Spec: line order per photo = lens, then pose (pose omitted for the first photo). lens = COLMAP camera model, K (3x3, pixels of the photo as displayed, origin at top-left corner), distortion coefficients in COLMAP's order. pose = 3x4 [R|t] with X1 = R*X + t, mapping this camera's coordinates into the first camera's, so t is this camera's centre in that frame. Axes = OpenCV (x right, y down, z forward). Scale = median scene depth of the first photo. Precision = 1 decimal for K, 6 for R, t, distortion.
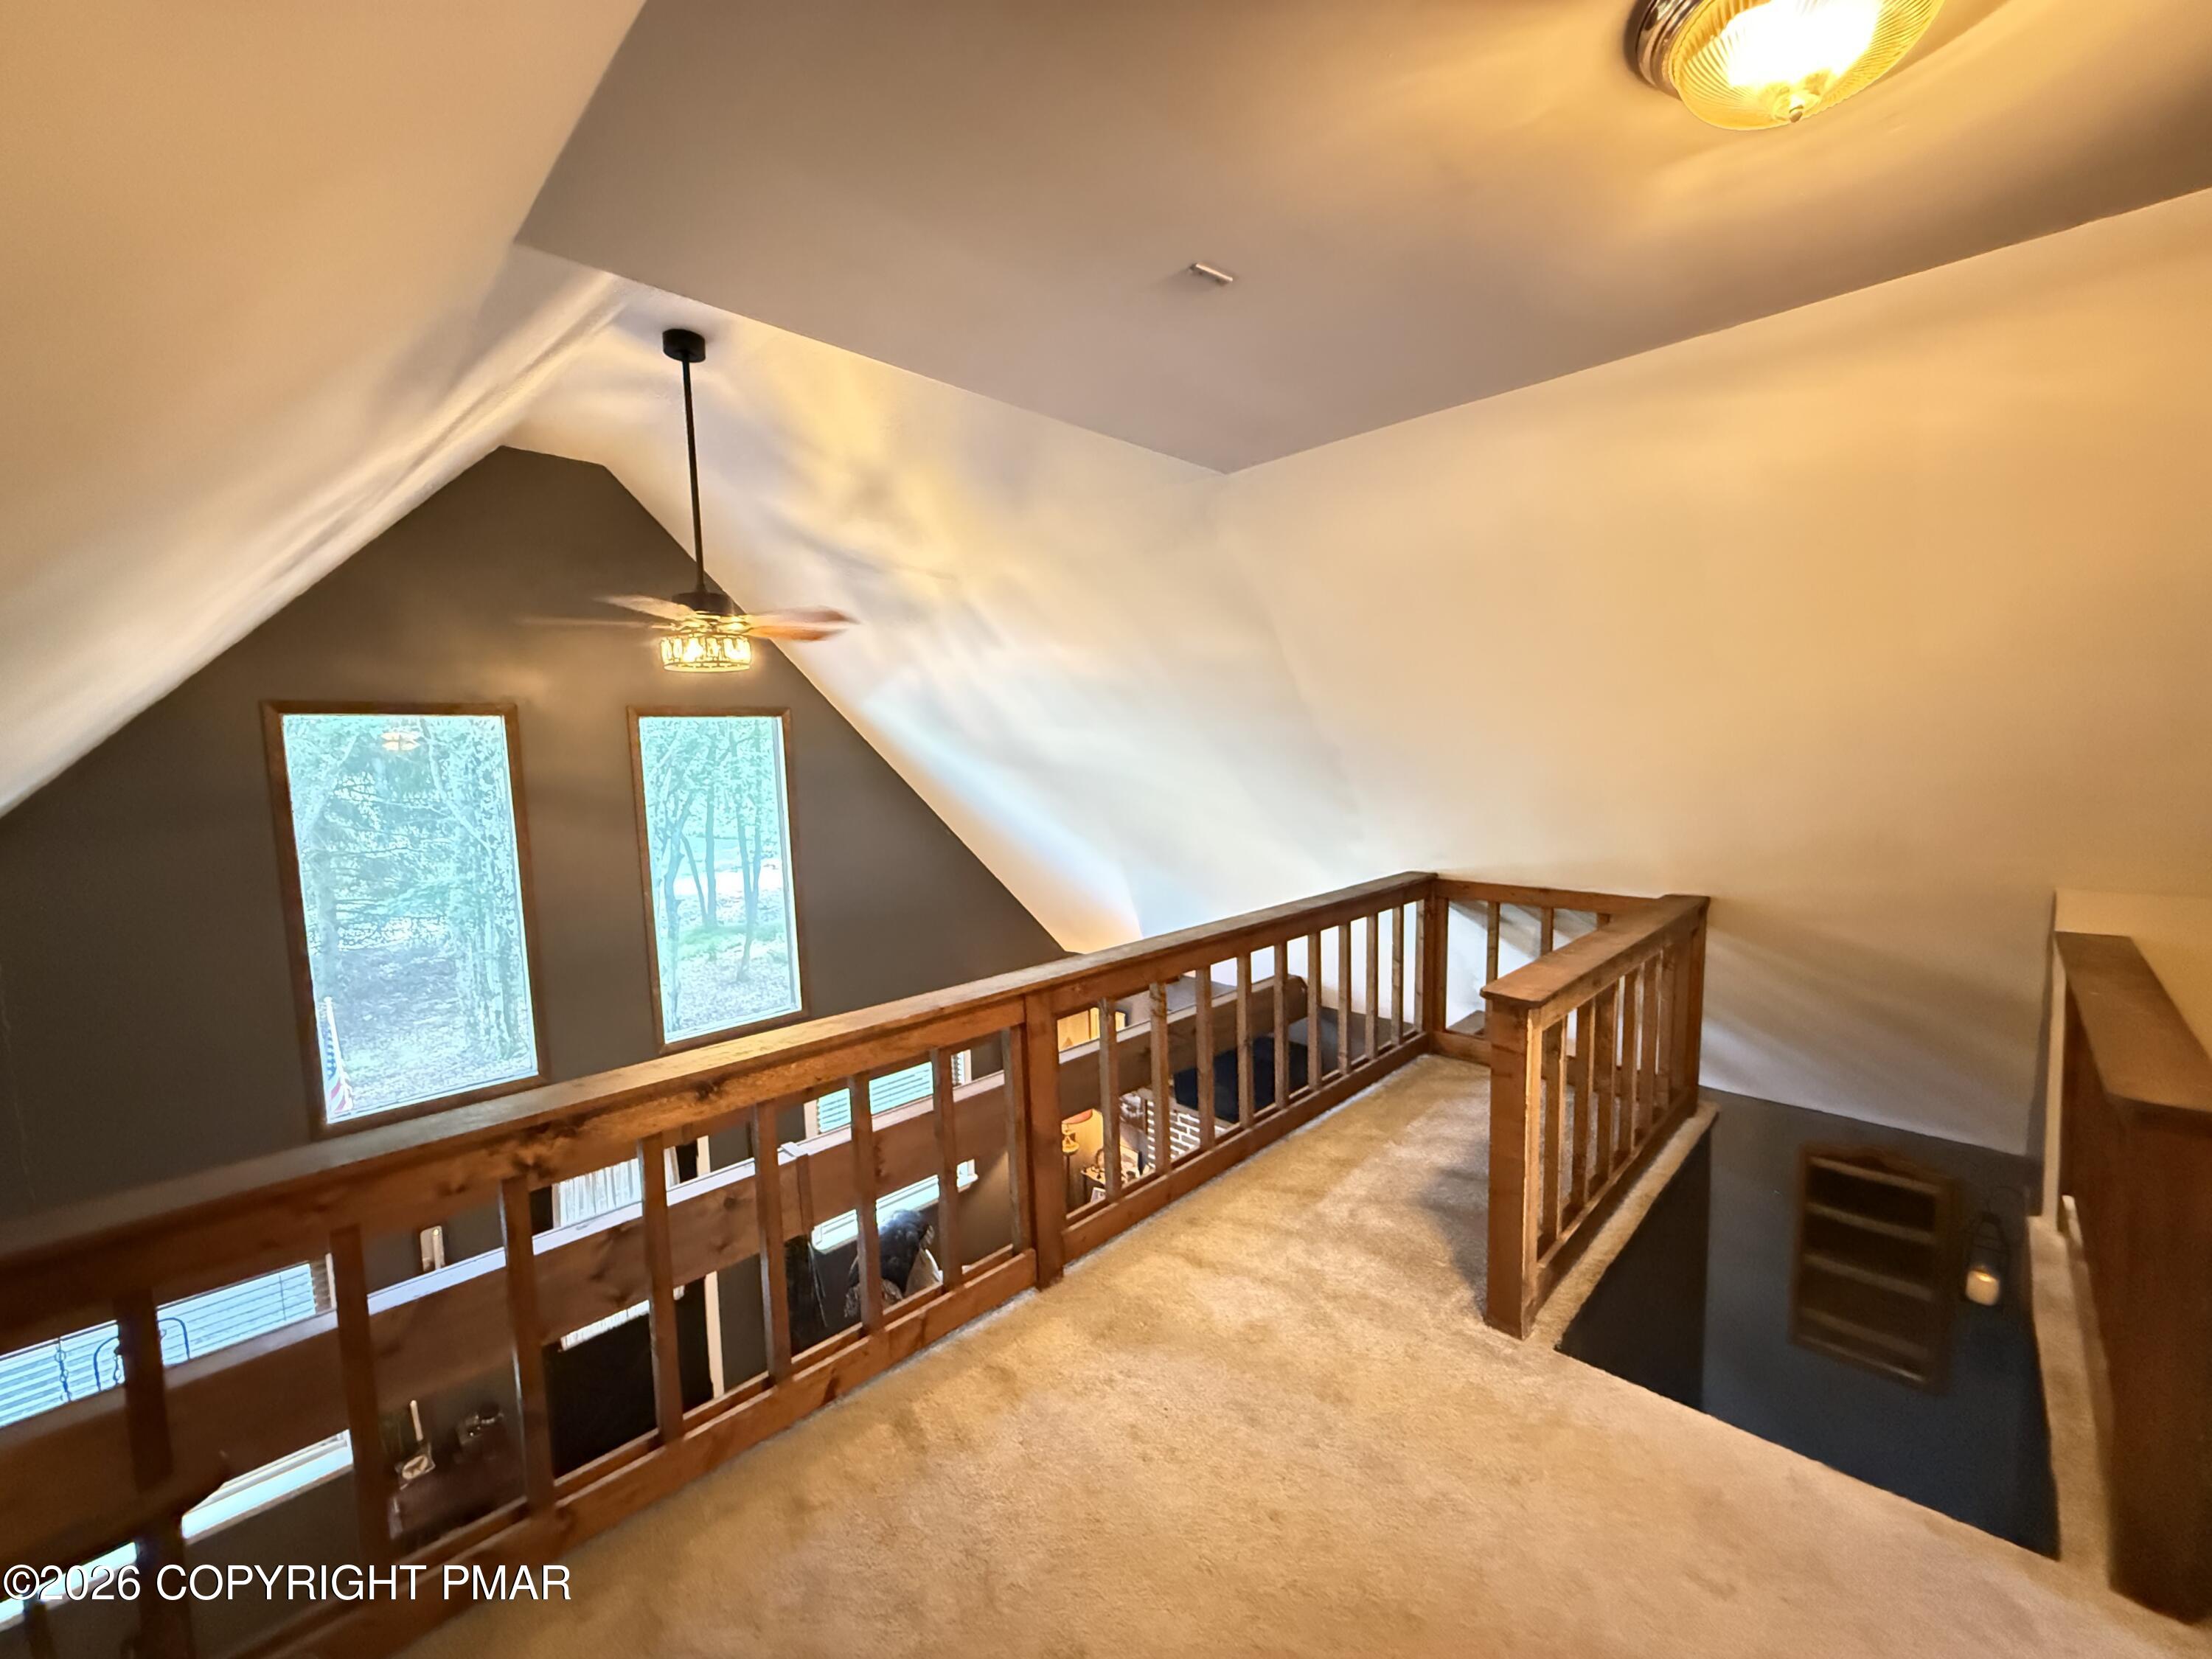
lens RADIAL K [[886.3, 0, 1104.4], [0, 886.3, 826.0], [0, 0, 1]] dist [-0.000901, 0.001441]
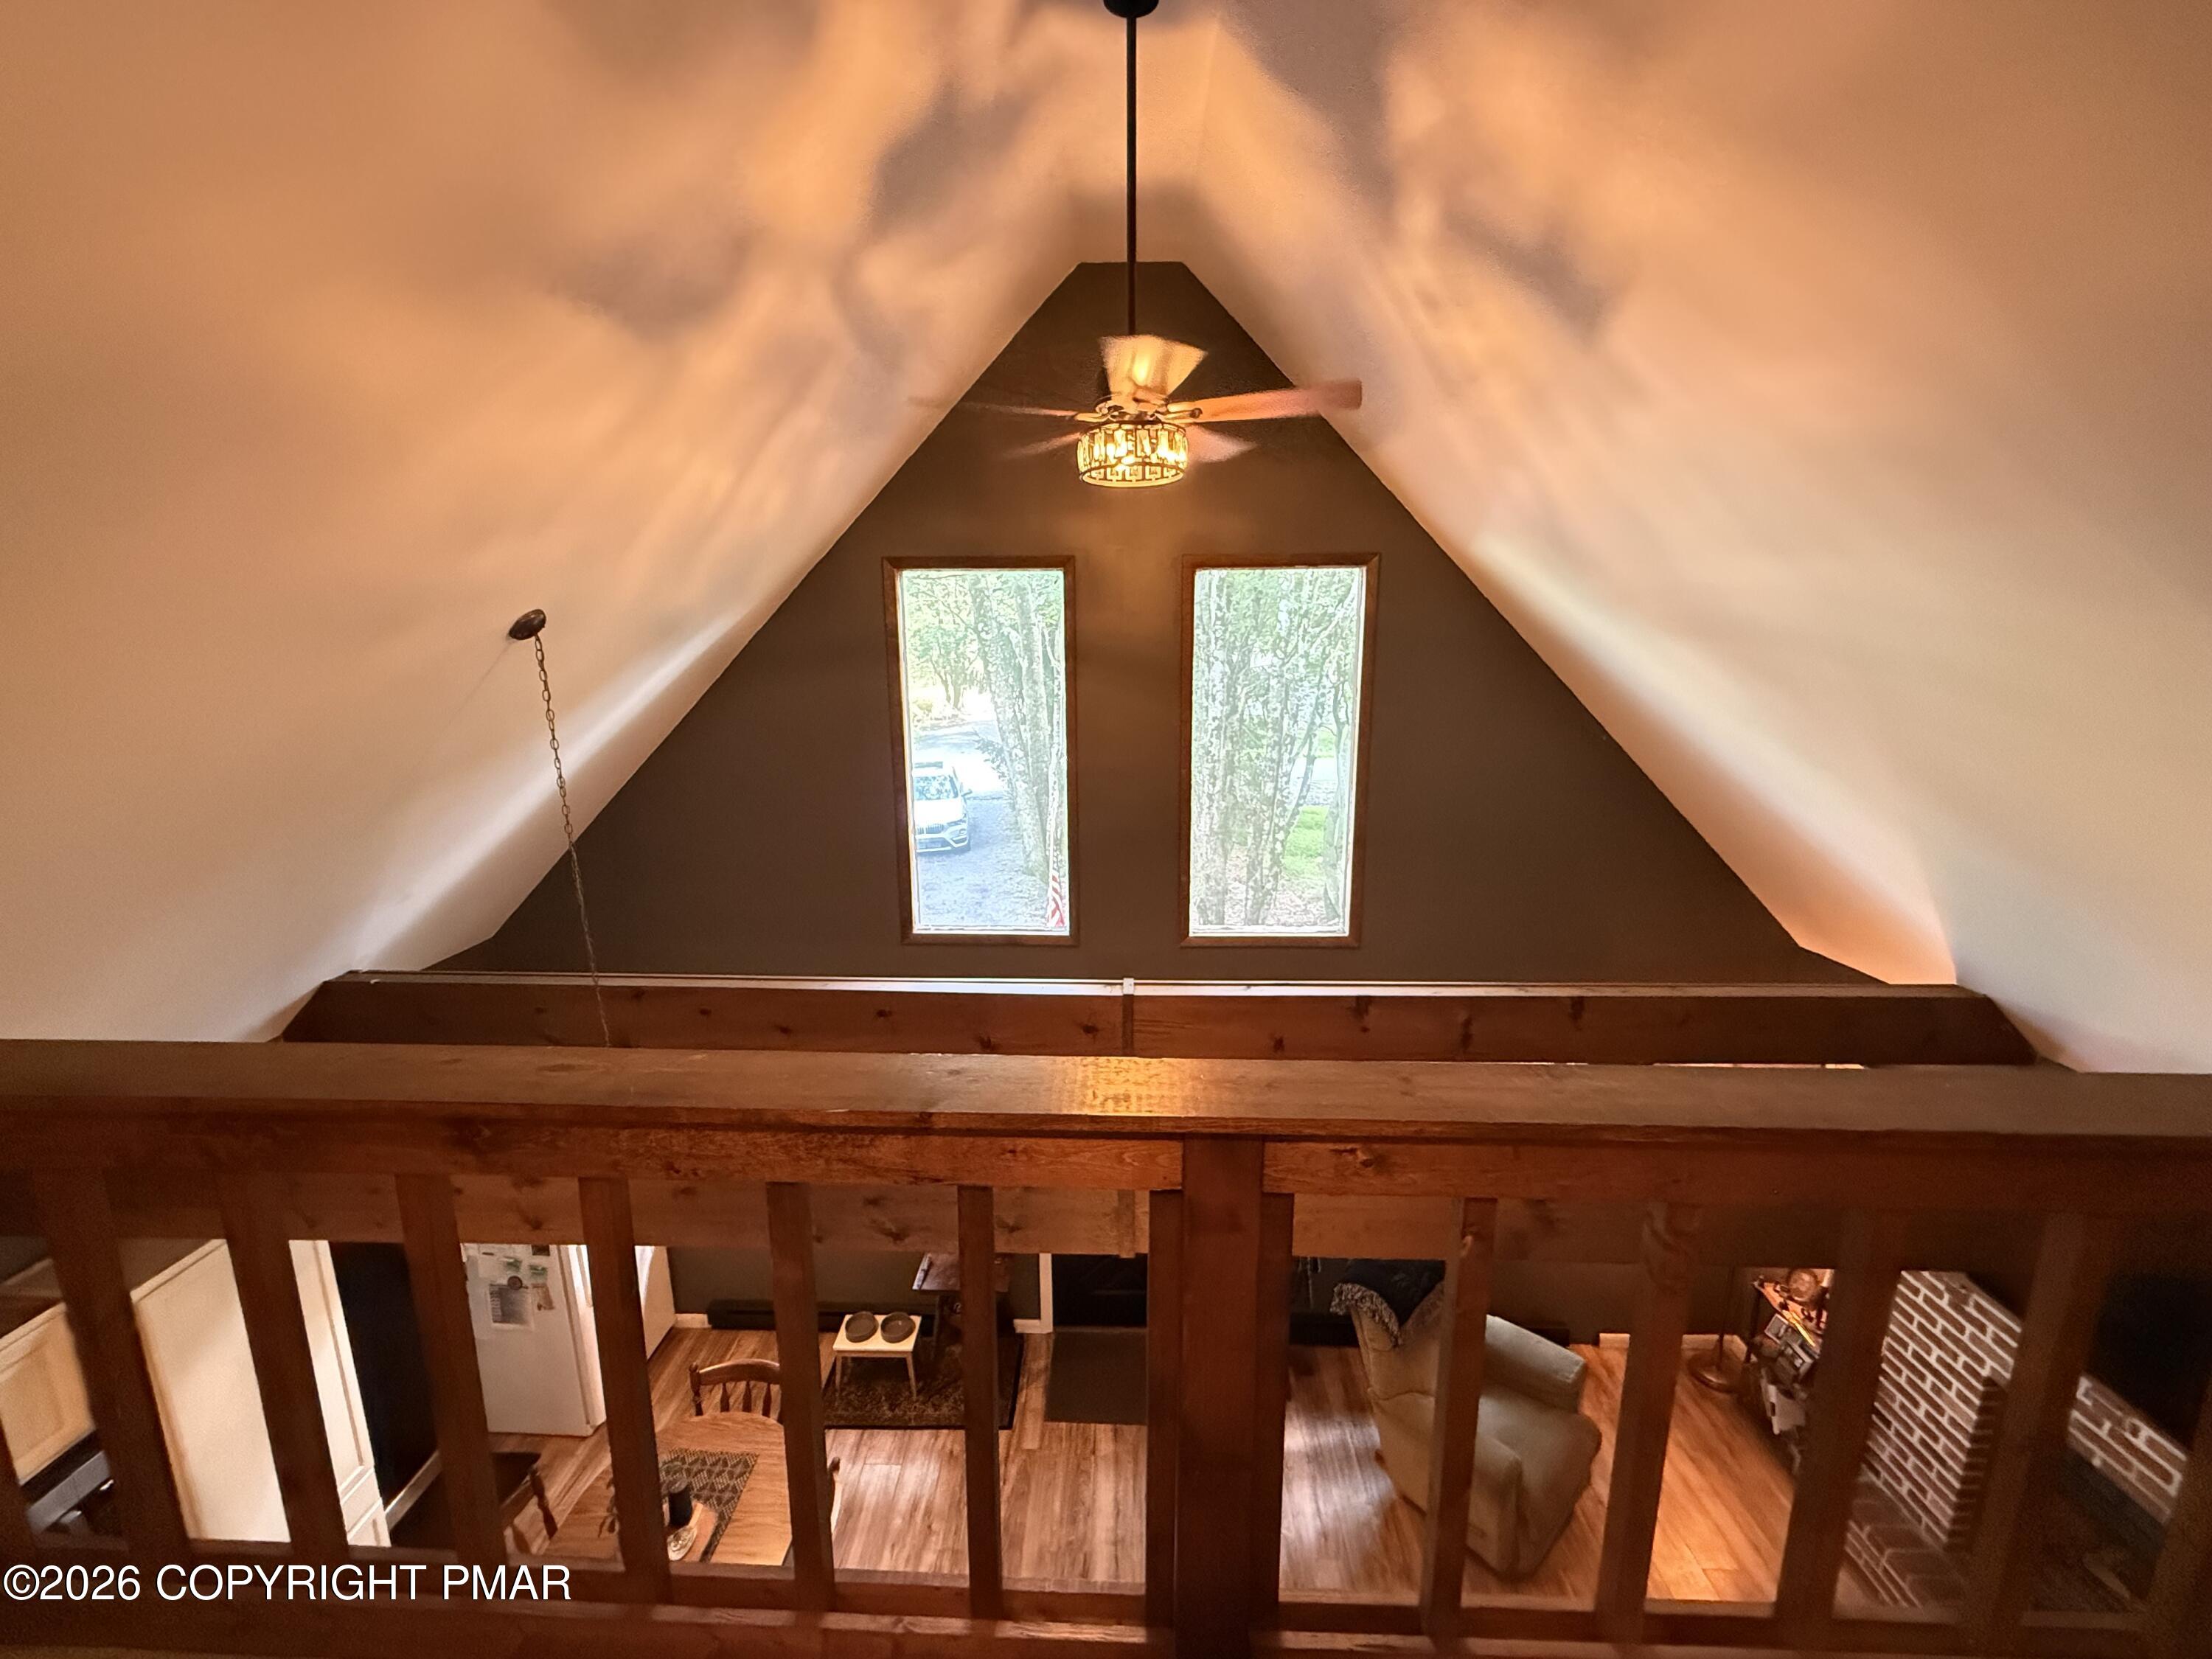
lens RADIAL K [[886.3, 0, 1101.2], [0, 886.3, 824.1], [0, 0, 1]] dist [-0.000901, 0.001441]
pose [[0.679496, 0.170465, -0.713601, 0.084572], [-0.077543, 0.983872, 0.161190, -0.009567], [0.729570, -0.054194, 0.681756, 0.355035]]
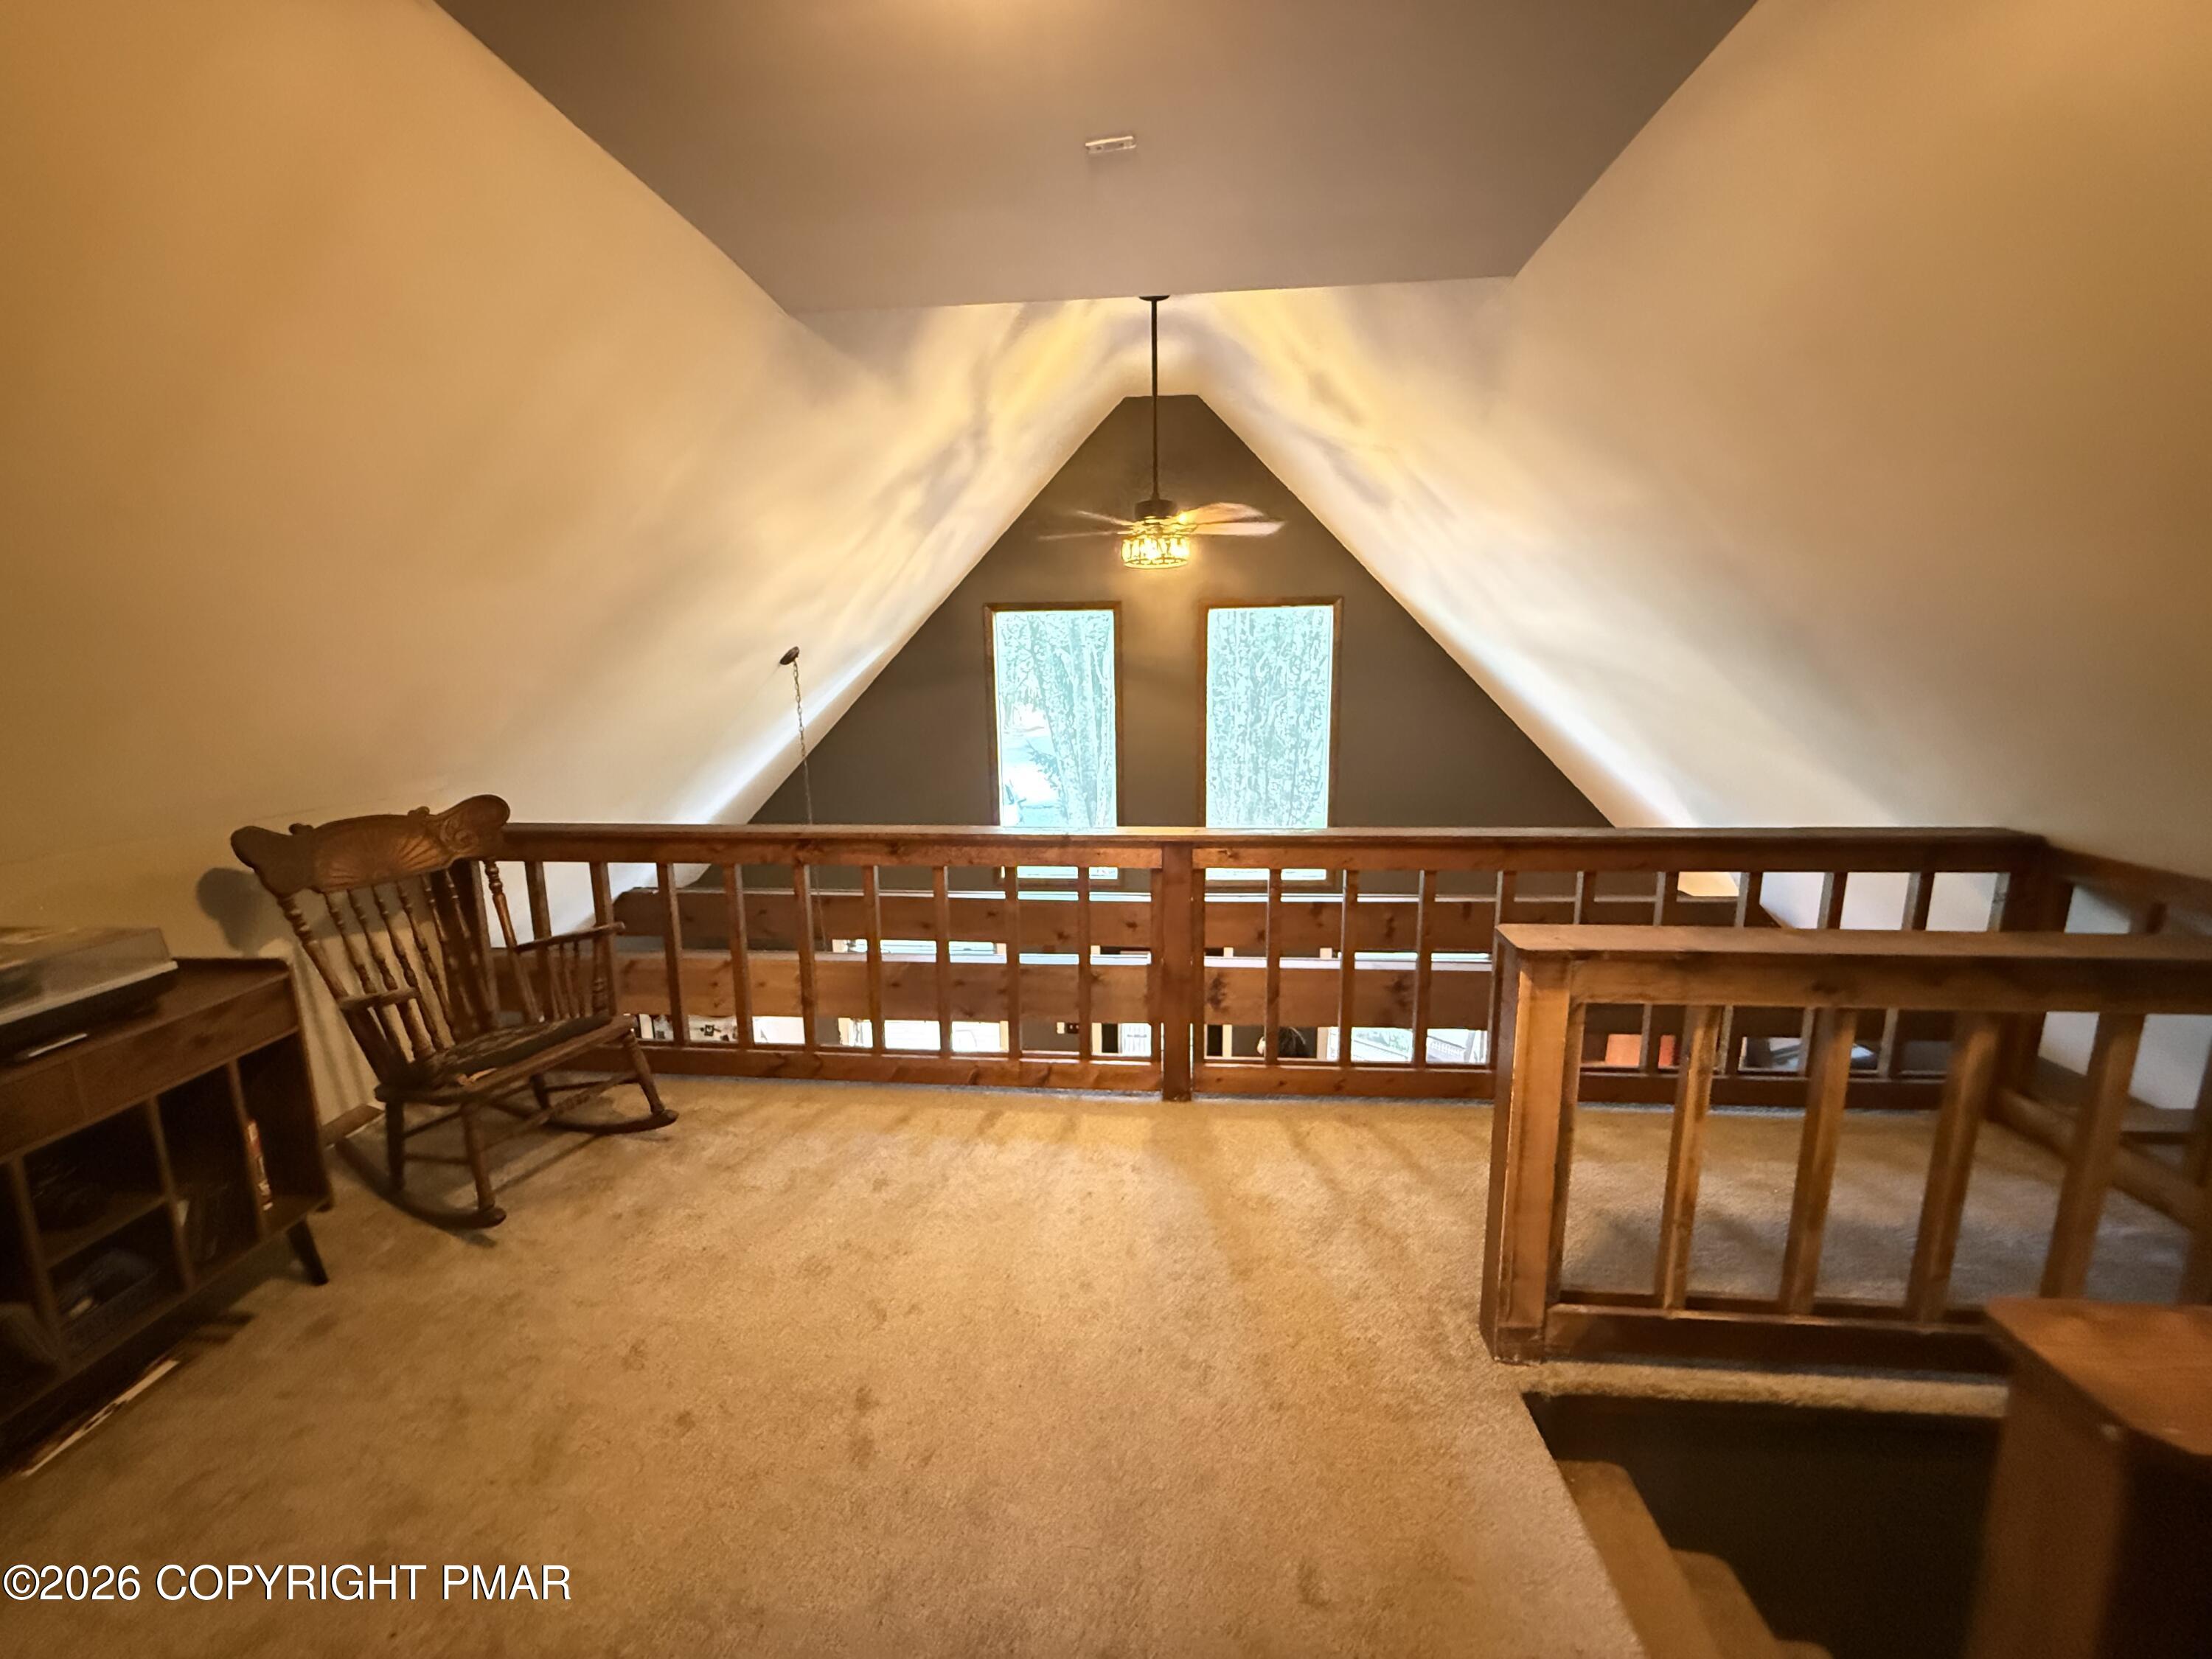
lens RADIAL K [[886.3, 0, 1096.2], [0, 886.3, 827.6], [0, 0, 1]] dist [-0.000901, 0.001441]
pose [[0.637095, 0.158134, -0.754389, 0.366857], [-0.069028, 0.986501, 0.148494, 0.002939], [0.767688, -0.042530, 0.639411, 0.107721]]
